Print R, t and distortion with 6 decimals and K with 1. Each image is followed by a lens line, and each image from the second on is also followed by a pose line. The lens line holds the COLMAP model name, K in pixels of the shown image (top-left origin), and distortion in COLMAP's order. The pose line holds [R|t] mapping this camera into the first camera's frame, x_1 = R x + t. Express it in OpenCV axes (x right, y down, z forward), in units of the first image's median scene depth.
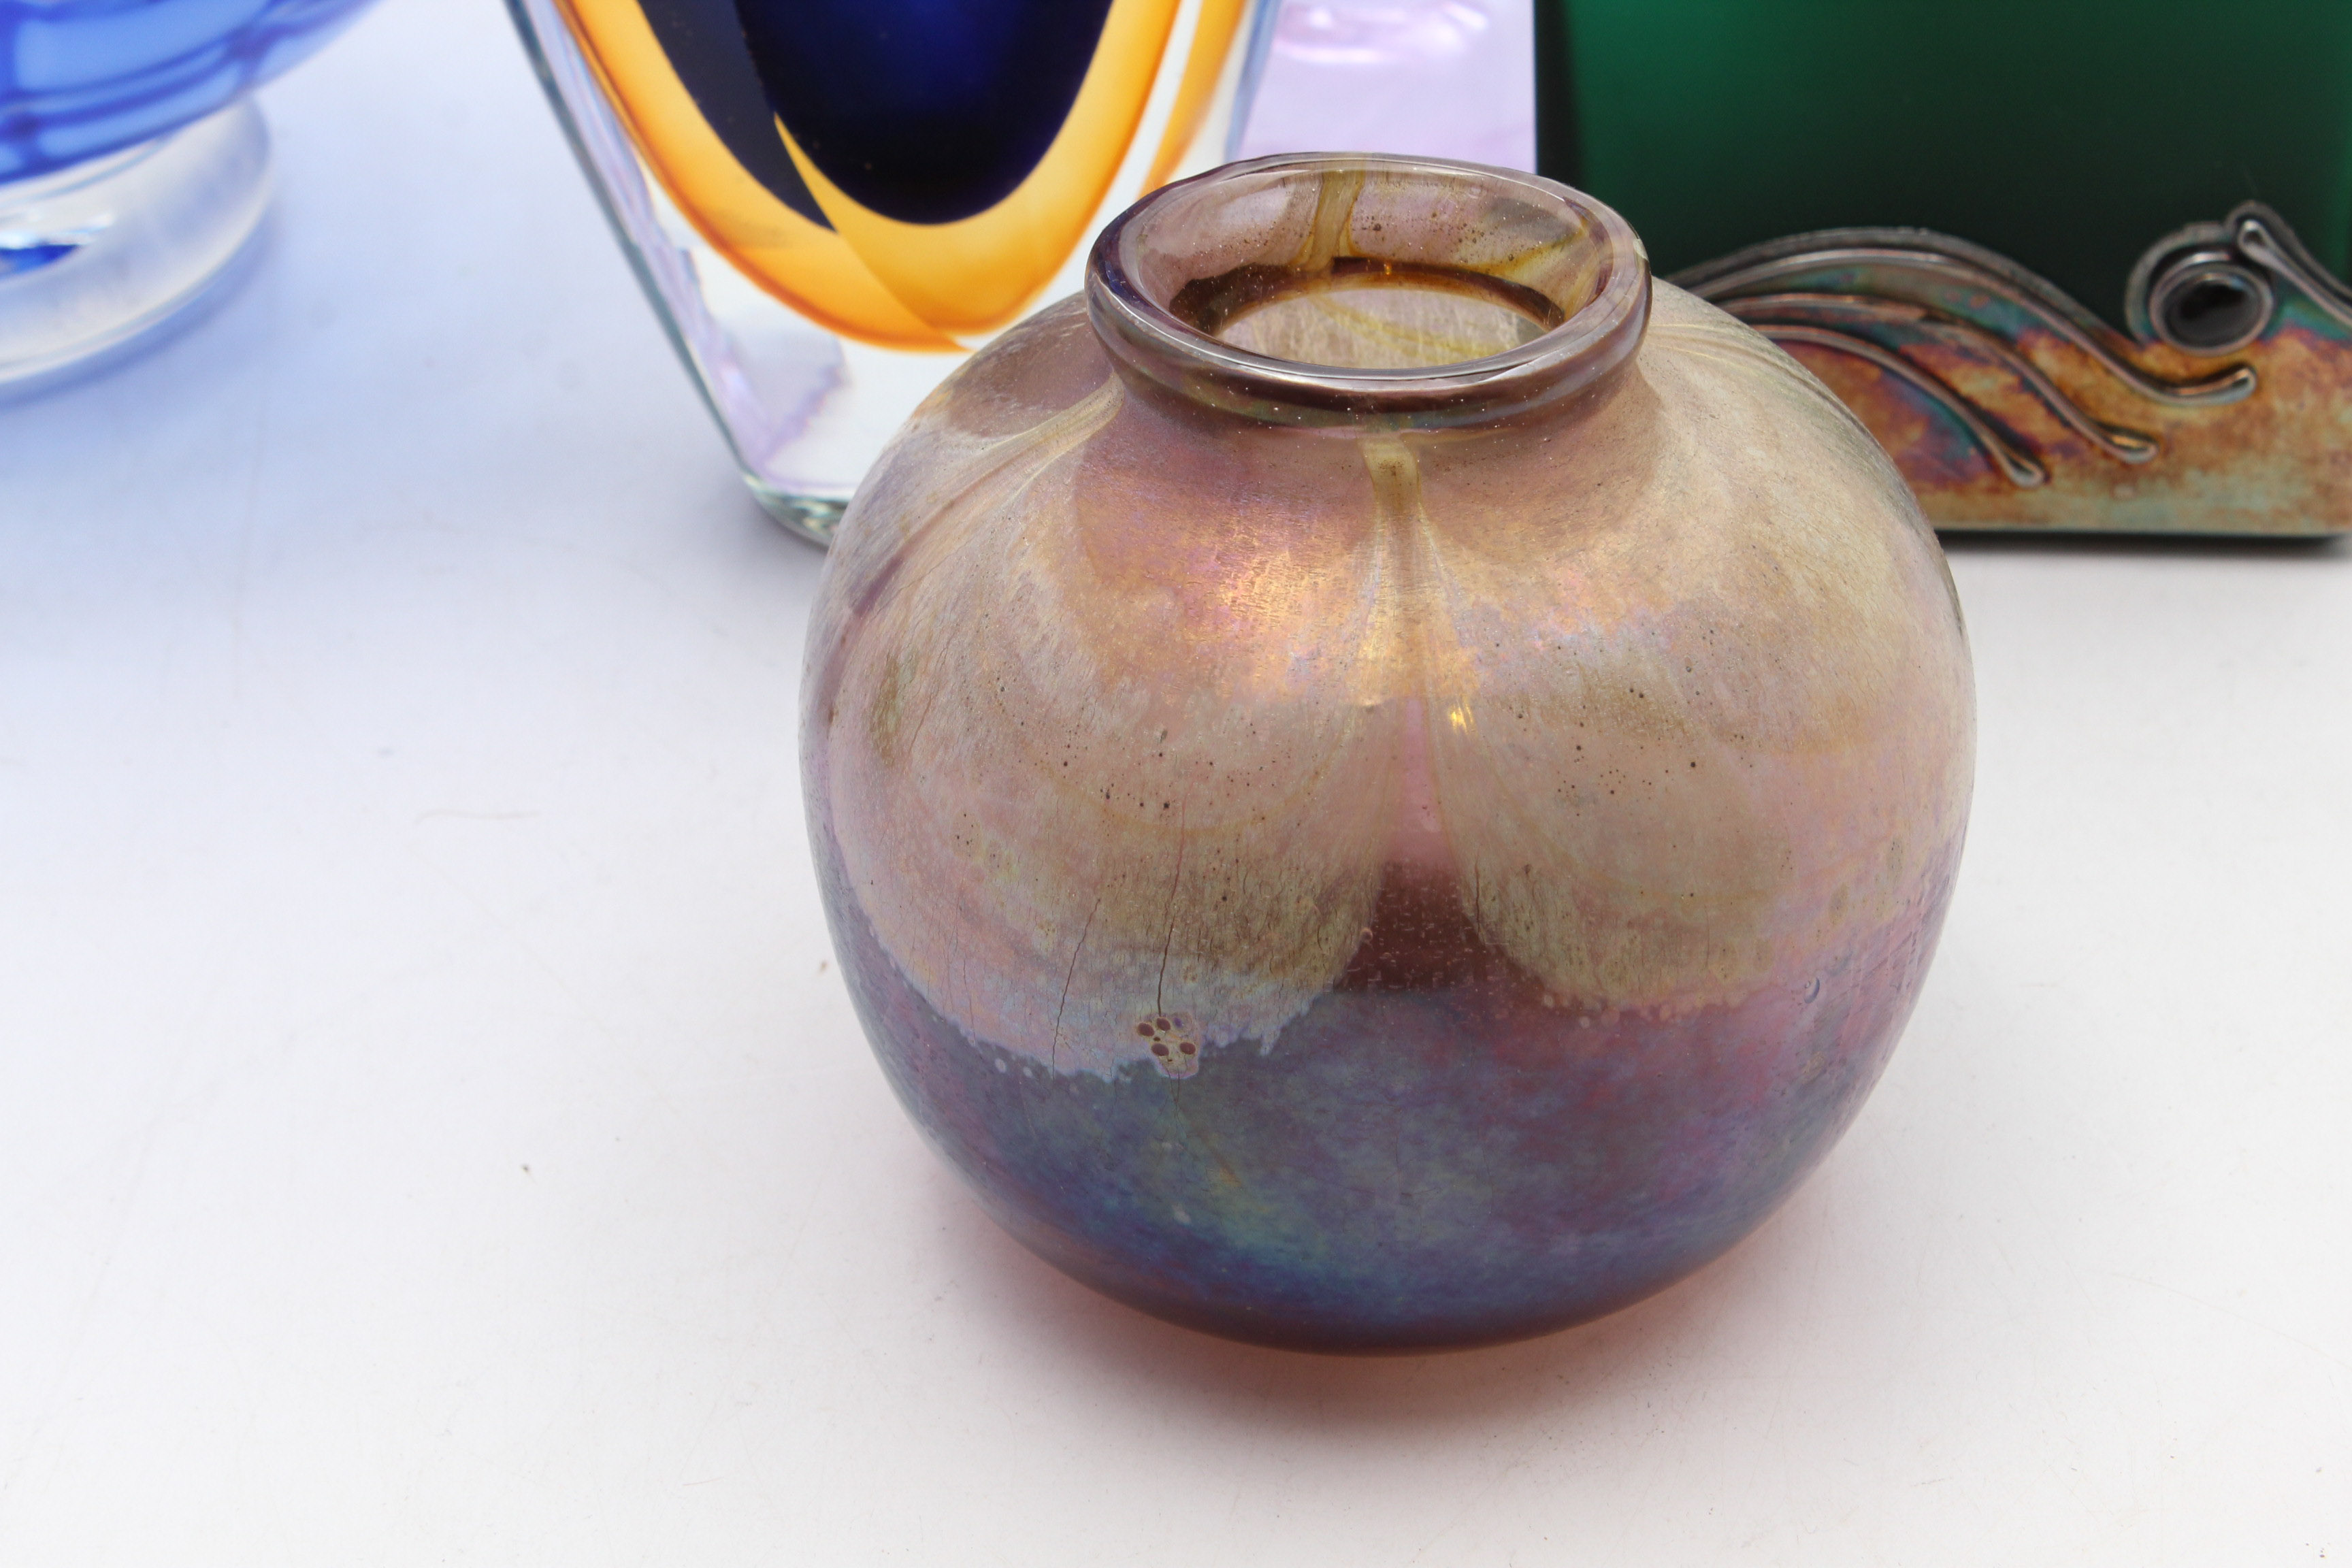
lens RADIAL K [[5785.8, 0, 1177.4], [0, 5785.8, 794.5], [0, 0, 1]] dist [0.098336, 0.000000]
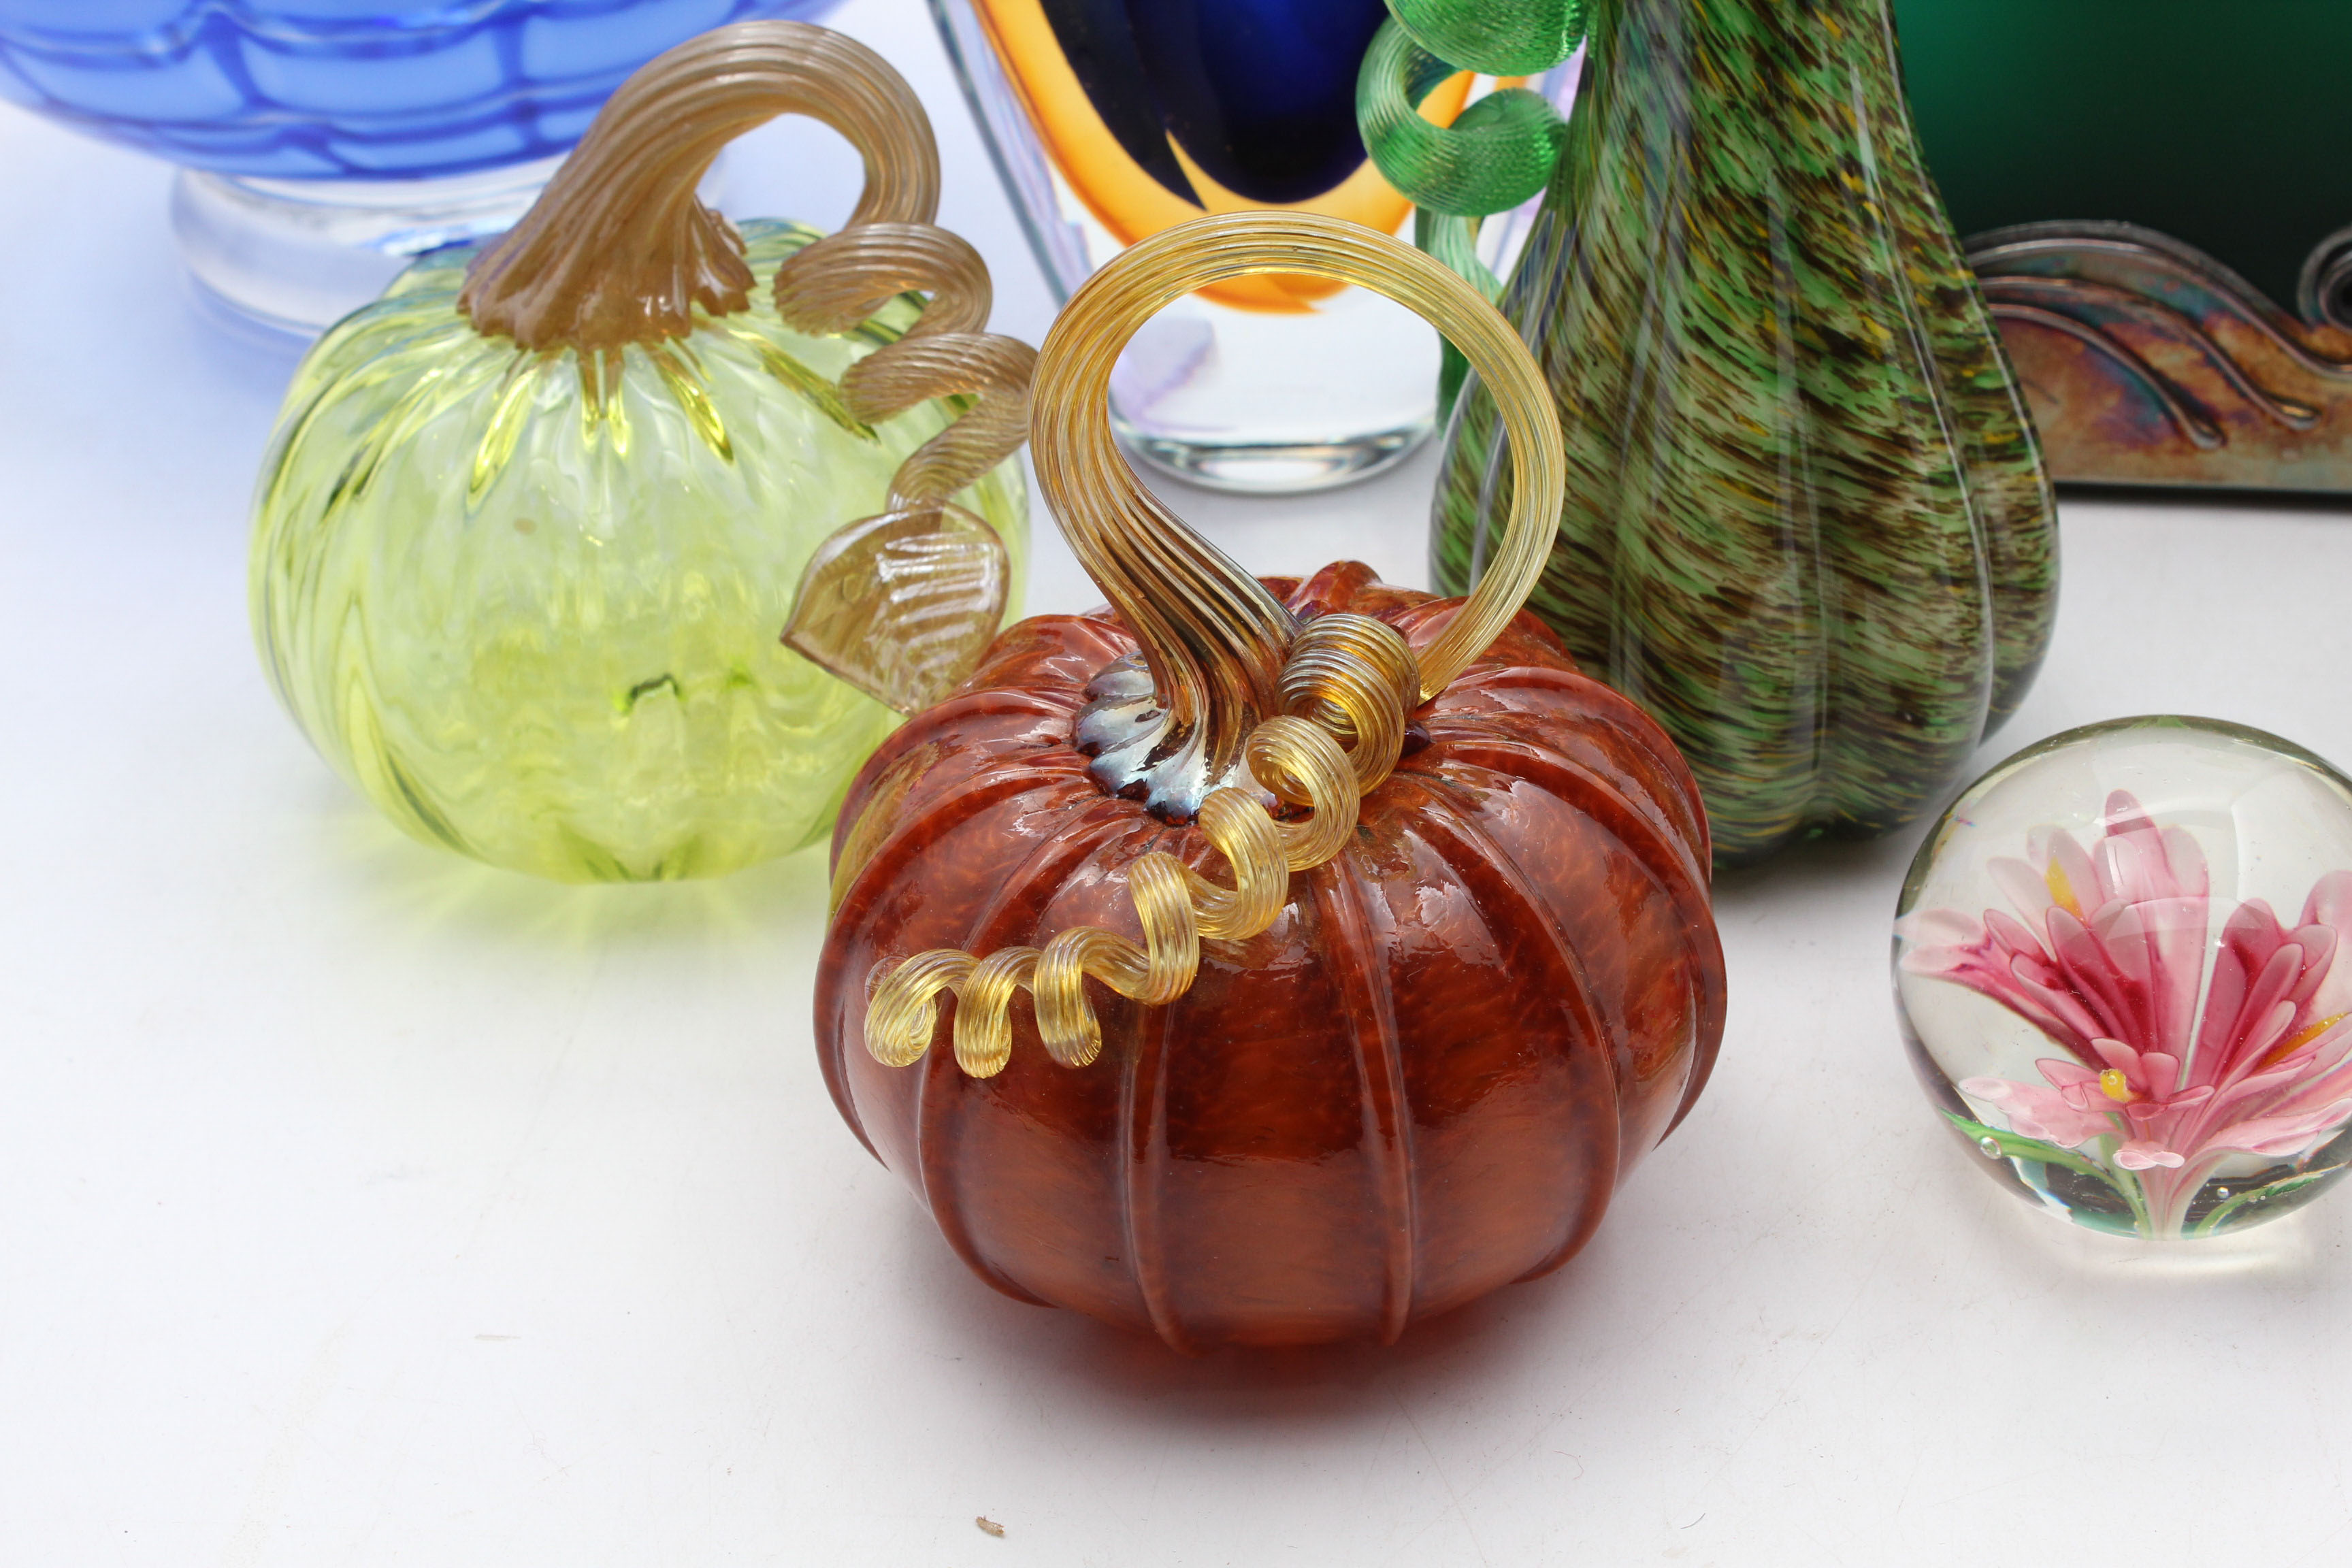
lens RADIAL K [[4522.1, 0, 1192.6], [0, 4522.1, 768.1], [0, 0, 1]] dist [0.034890, 0.000000]
pose [[0.998458, 0.026492, -0.048780, -0.012054], [-0.027068, 0.999571, -0.011175, 0.027705], [0.048463, 0.012478, 0.998747, 0.076261]]
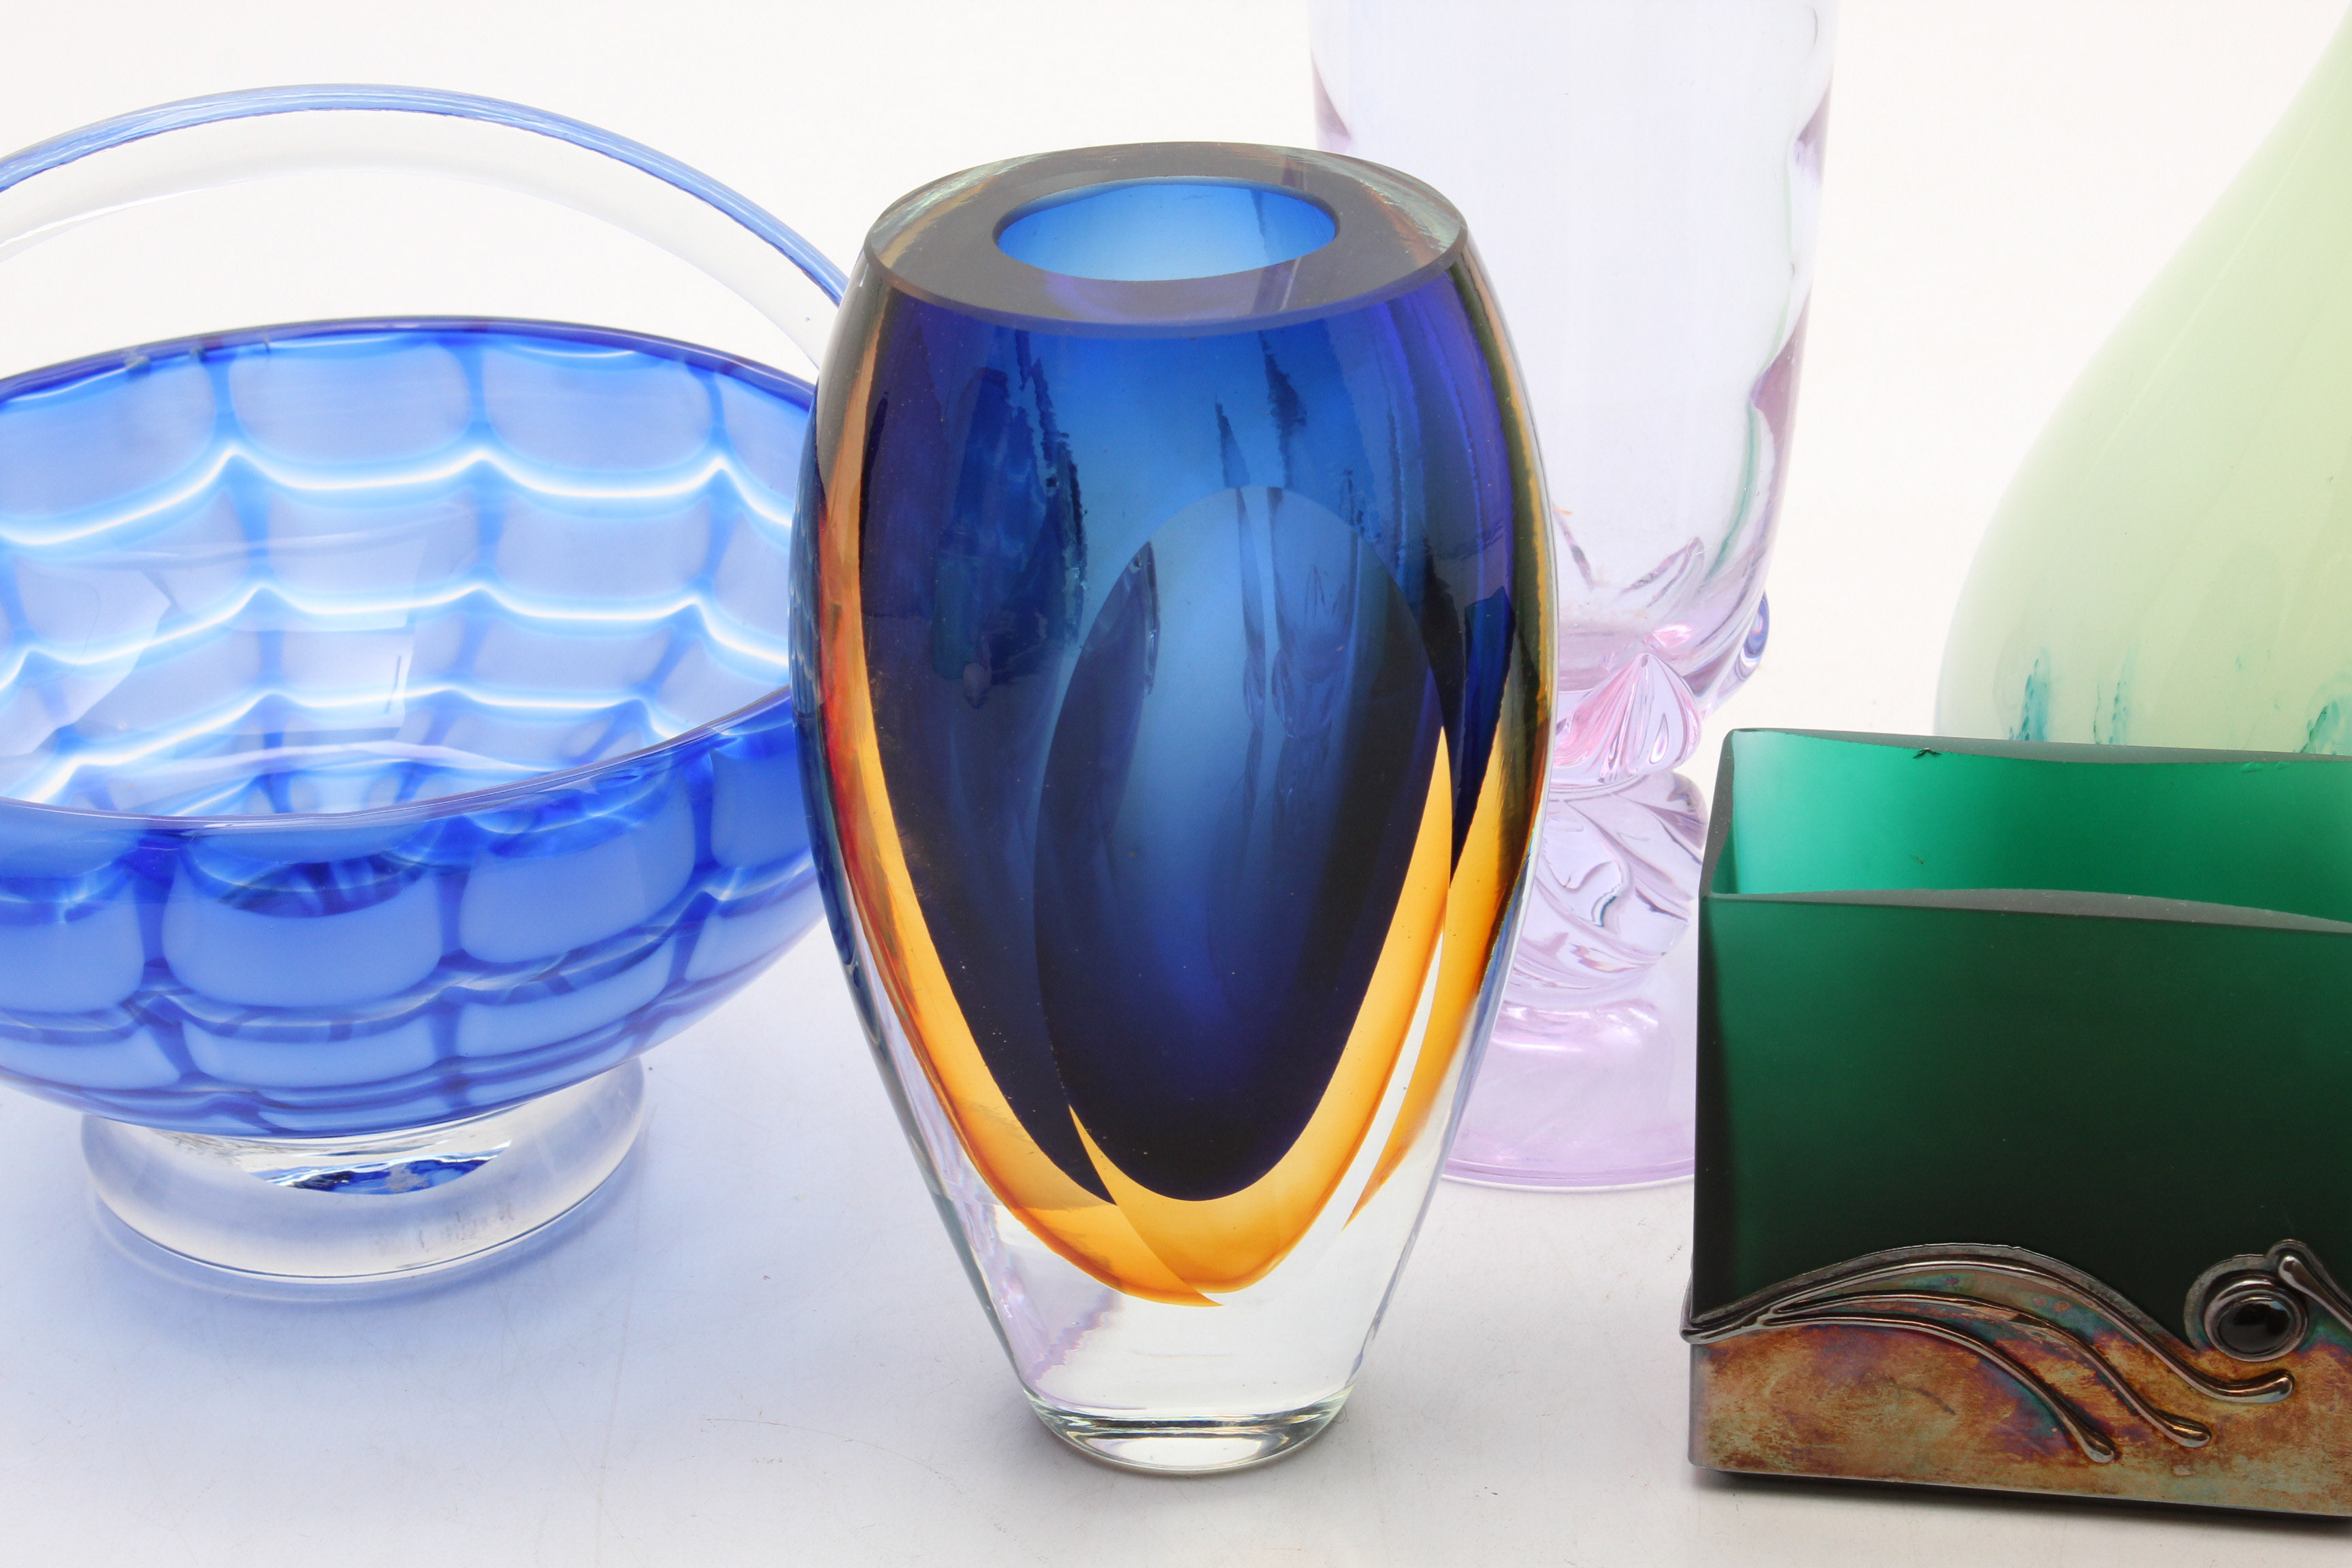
lens RADIAL K [[5215.1, 0, 1200.3], [0, 5215.1, 696.9], [0, 0, 1]] dist [0.067574, 0.000000]
pose [[0.998436, 0.043433, -0.035208, -0.007230], [-0.048547, 0.985827, -0.160585, -0.026826], [0.027734, 0.162044, 0.986394, -0.092637]]
